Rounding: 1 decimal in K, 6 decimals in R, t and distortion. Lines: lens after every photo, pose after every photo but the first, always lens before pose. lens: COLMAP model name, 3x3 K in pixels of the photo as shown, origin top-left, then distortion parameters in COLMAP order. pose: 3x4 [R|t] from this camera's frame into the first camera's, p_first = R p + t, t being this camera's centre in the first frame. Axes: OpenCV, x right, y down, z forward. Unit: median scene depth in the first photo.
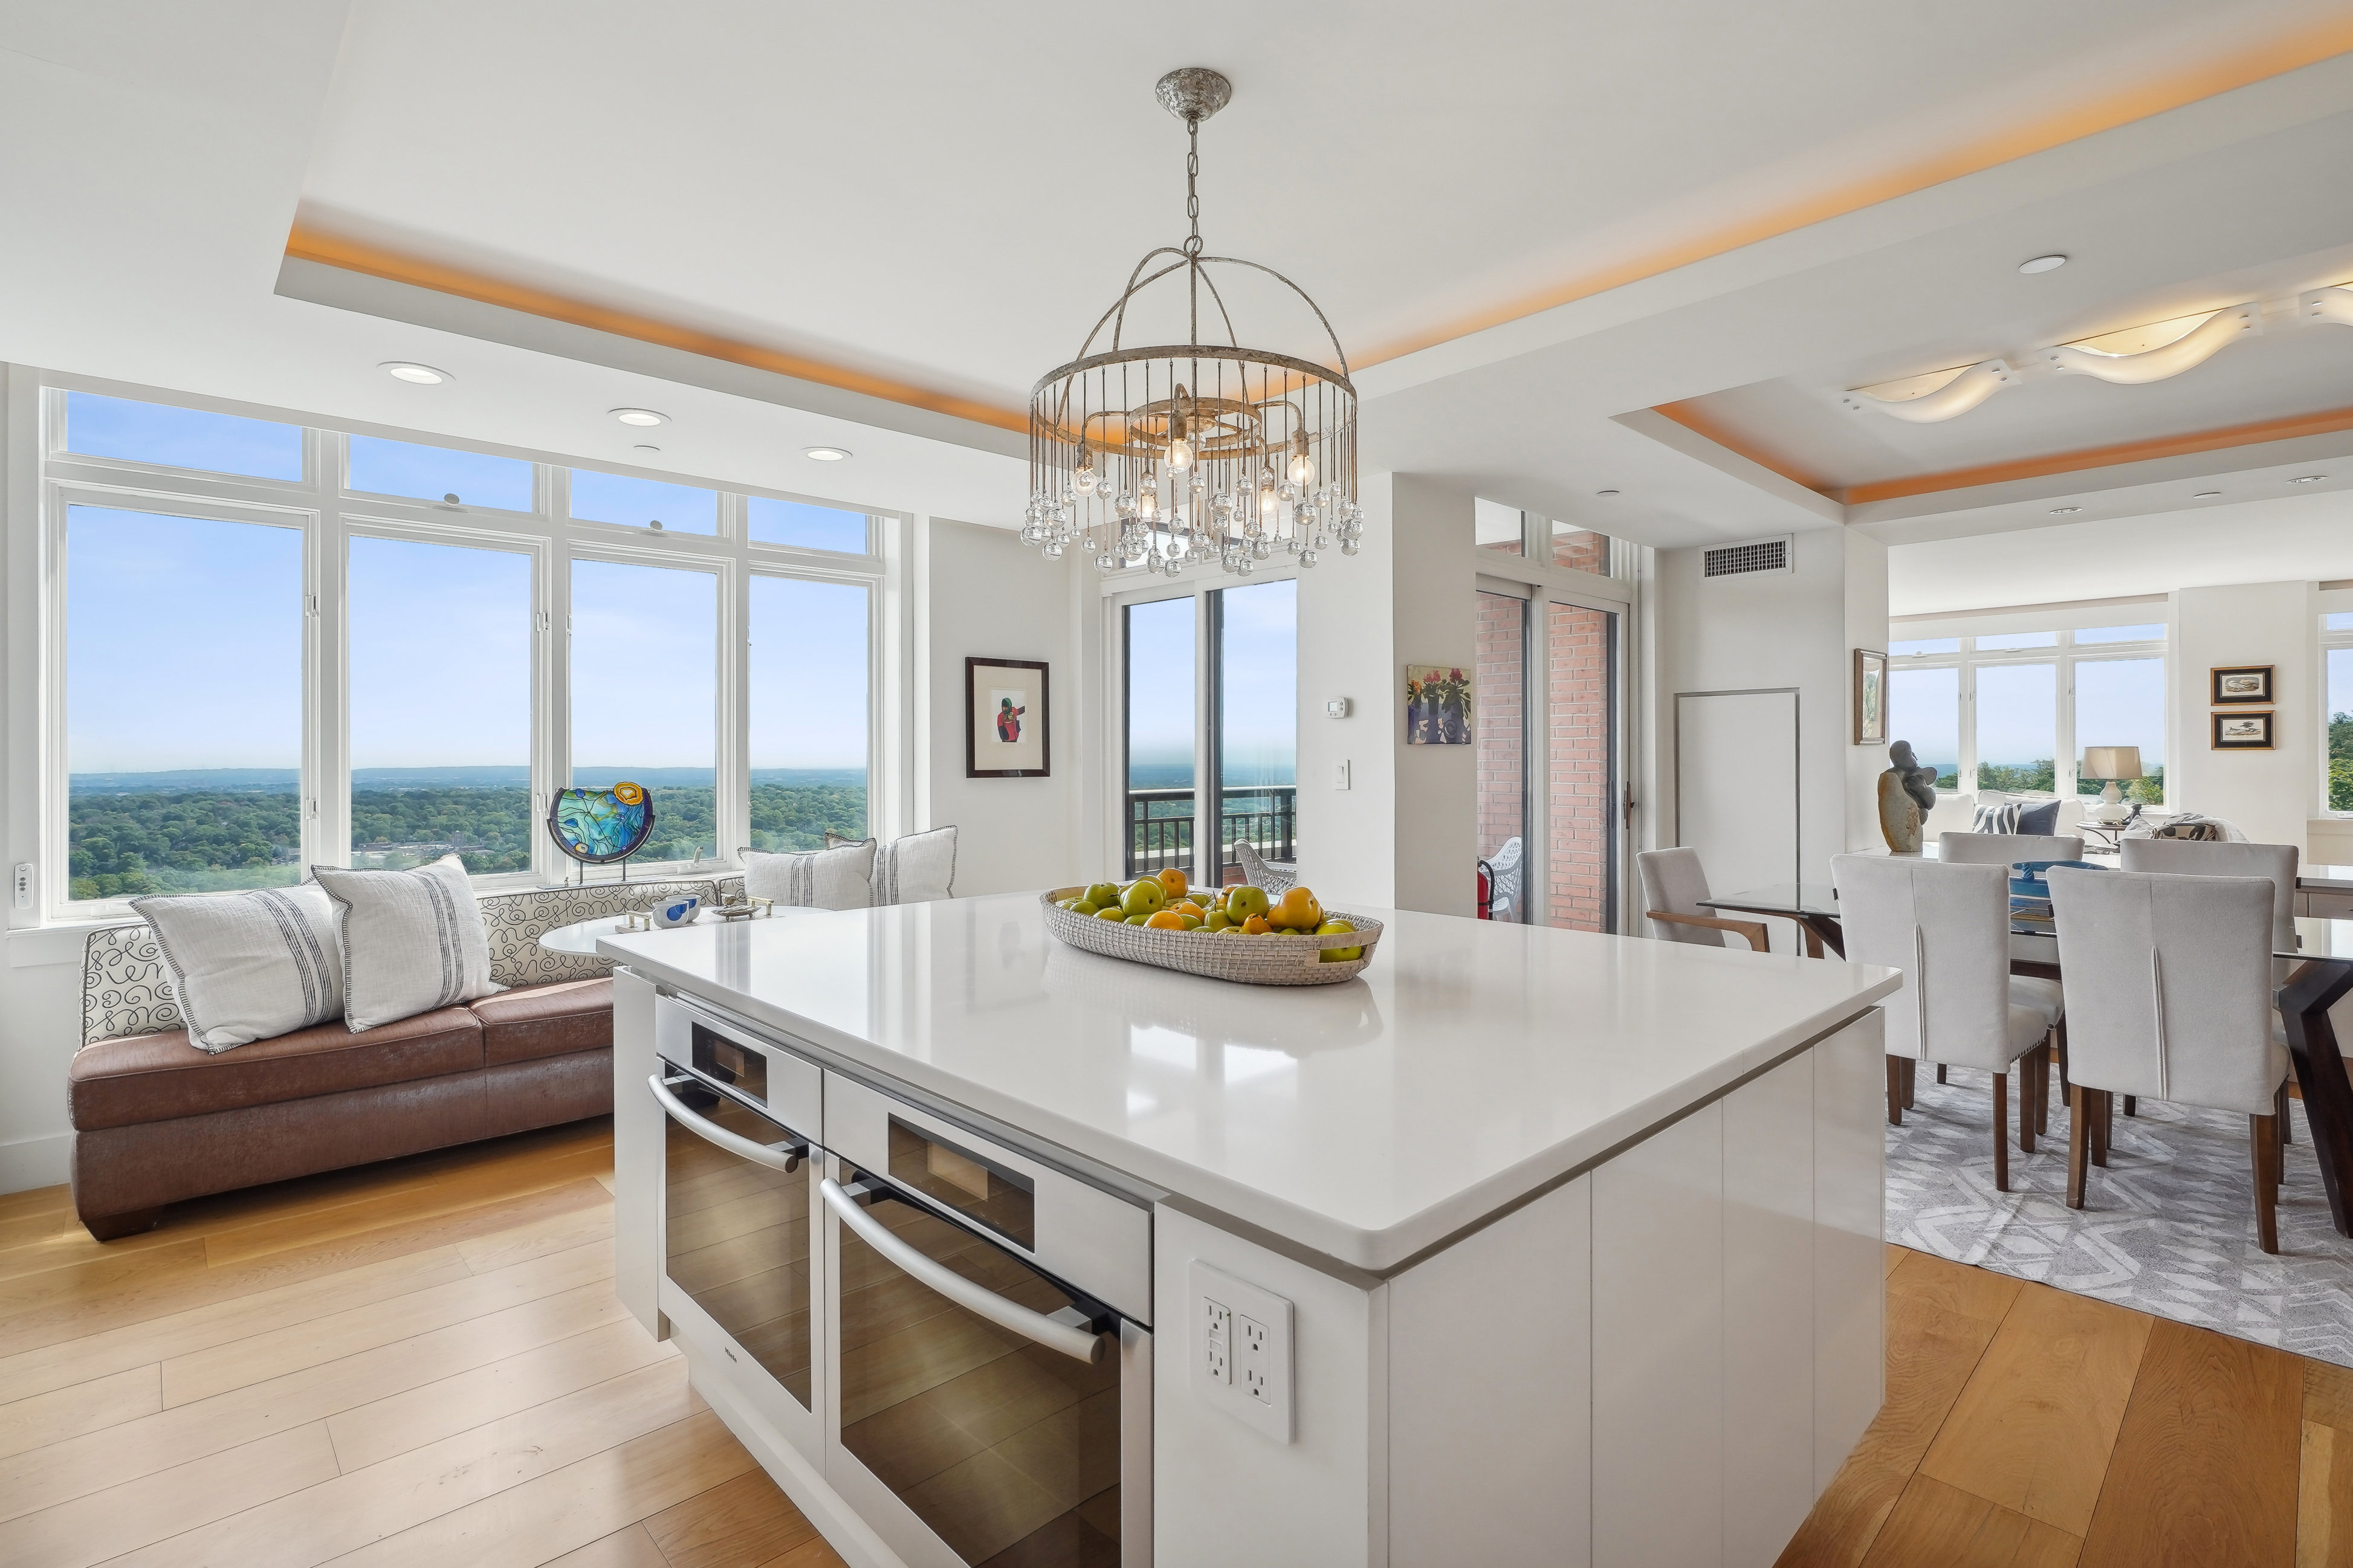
lens RADIAL K [[1088.4, 0, 1196.4], [0, 1088.4, 747.6], [0, 0, 1]] dist [-0.008173, 0.002110]
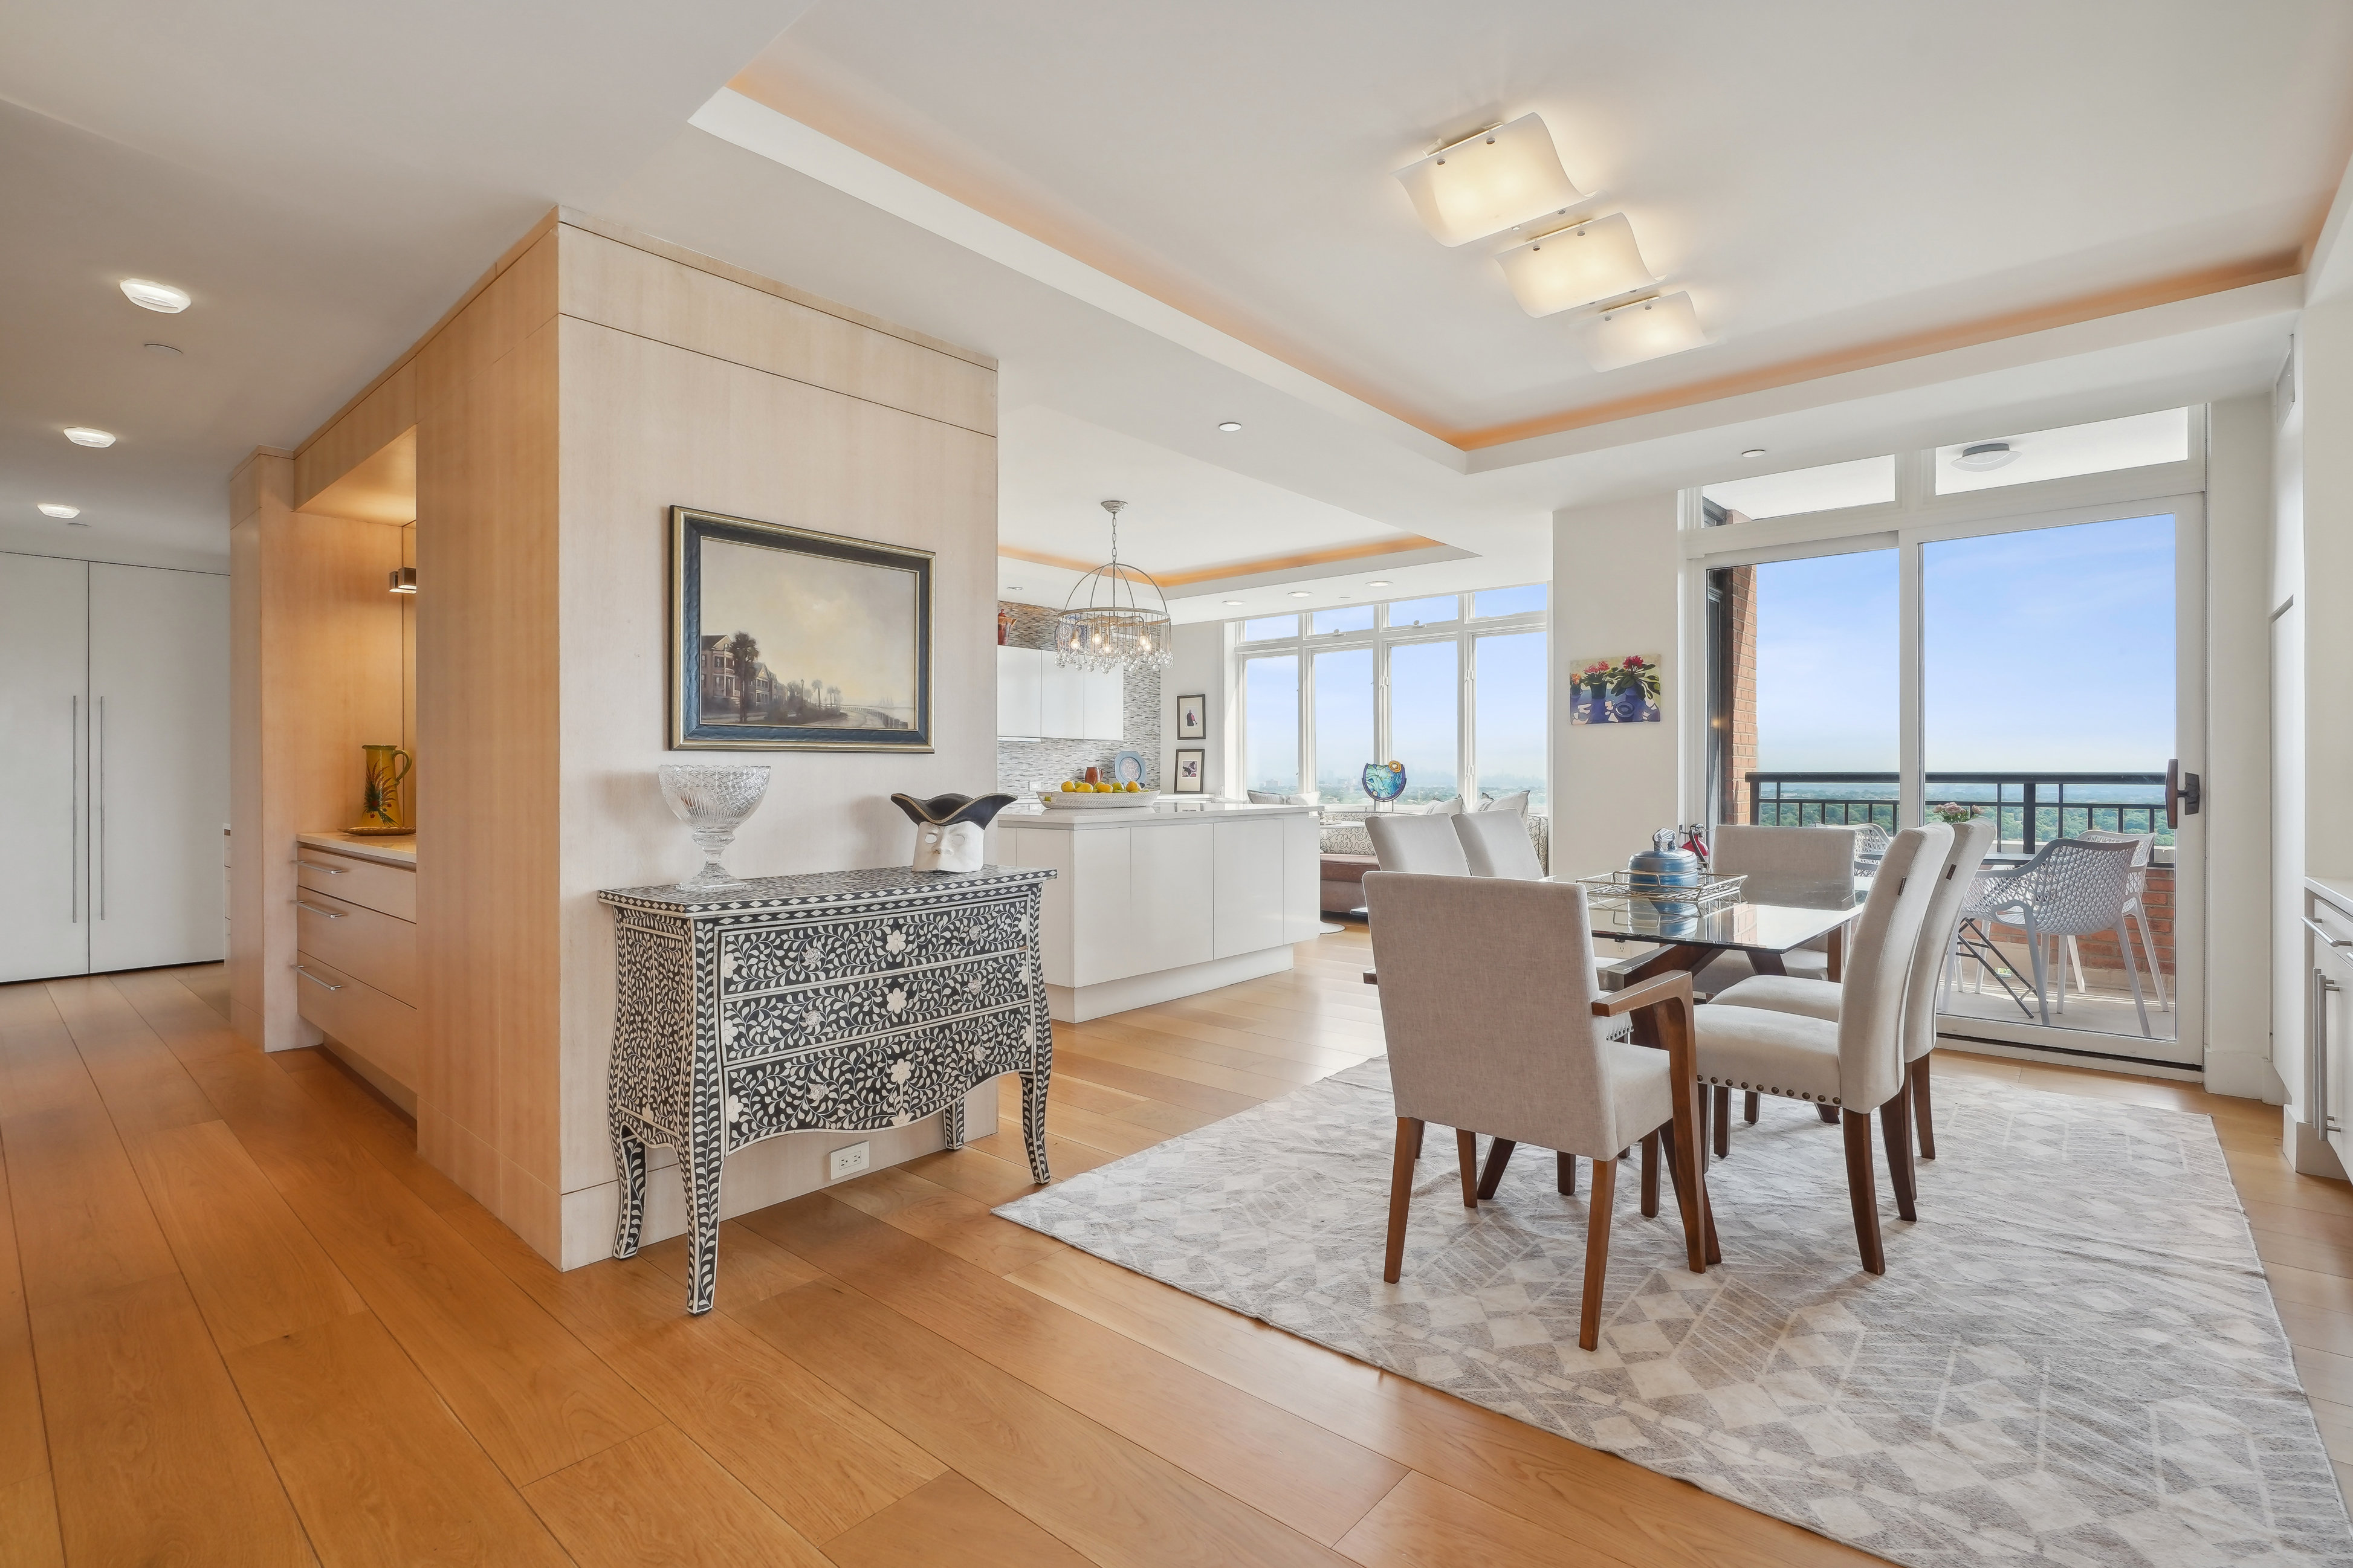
lens RADIAL K [[1088.4, 0, 1160.1], [0, 1088.4, 776.9], [0, 0, 1]] dist [-0.008173, 0.002110]
pose [[0.093026, 0.005995, -0.995646, 1.313194], [0.008251, 0.999943, 0.006791, 0.042312], [0.995629, -0.008846, 0.092971, 0.387235]]
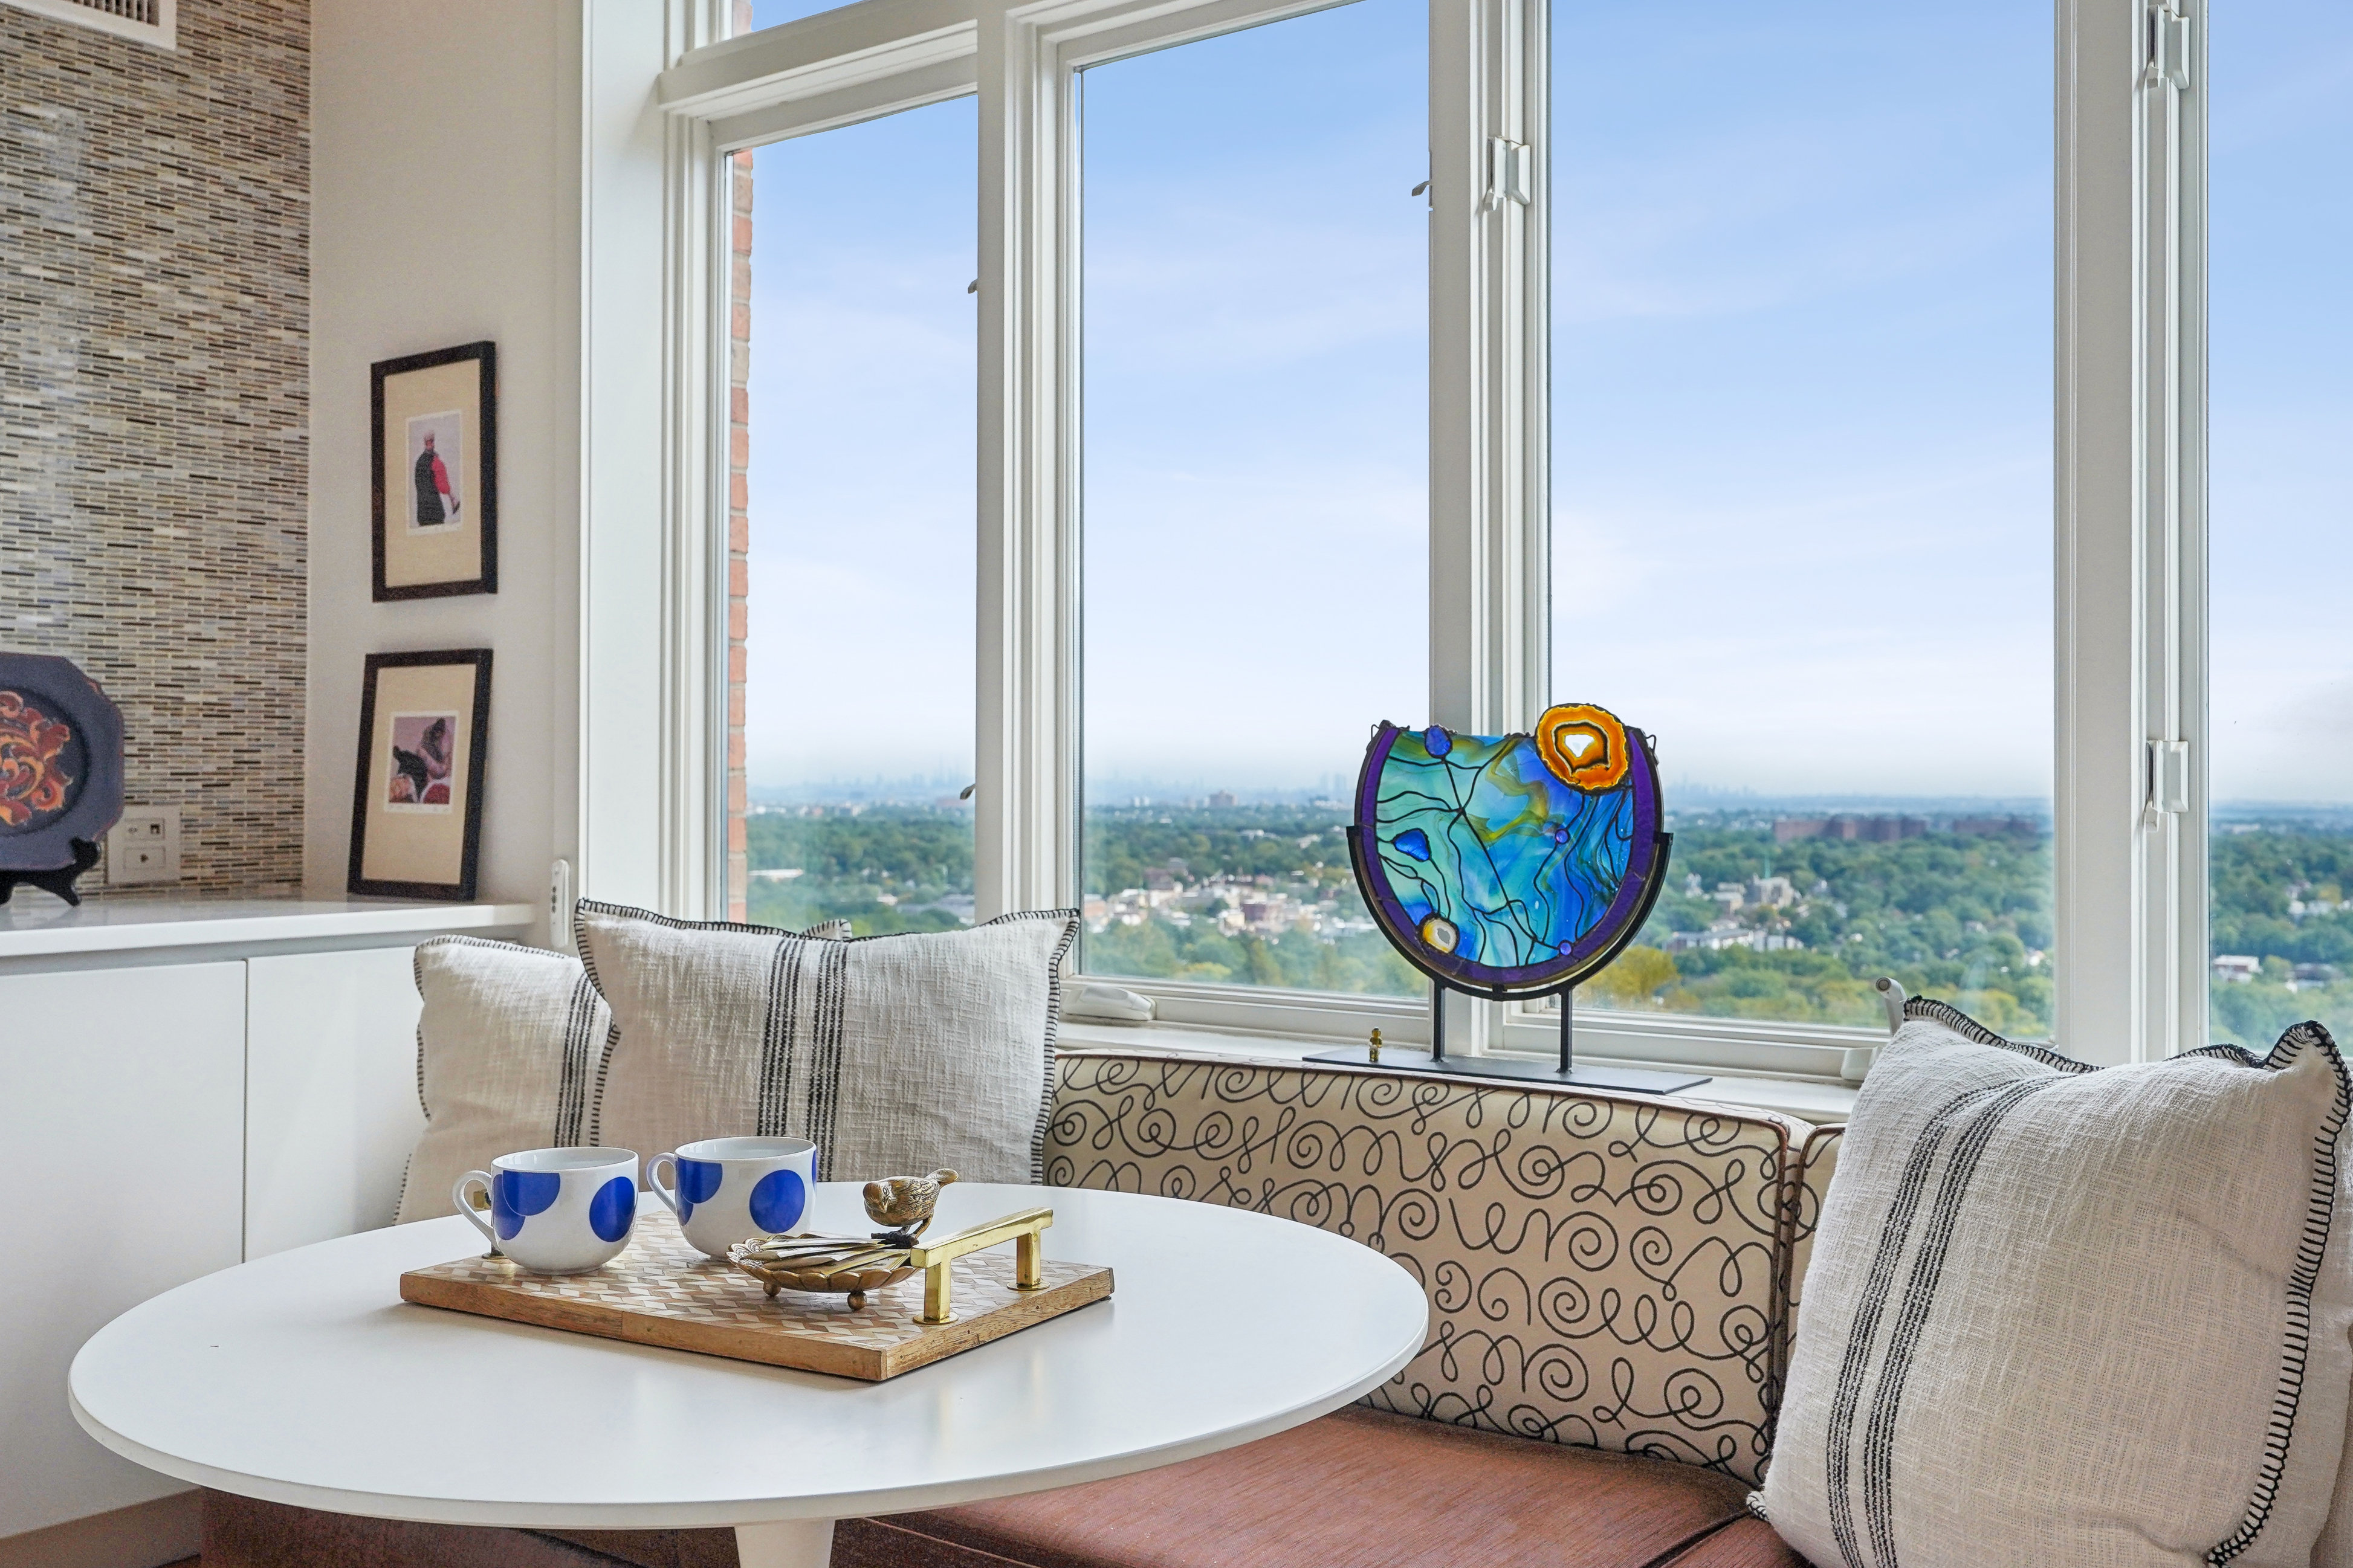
lens RADIAL K [[2218.2, 0, 1150.7], [0, 2218.2, 747.9], [0, 0, 1]] dist [0.008968, 0.000000]
pose [[0.157511, -0.009690, -0.987470, 0.001374], [0.002635, 0.999952, -0.009392, 0.045291], [0.987514, -0.001122, 0.157529, 0.776138]]
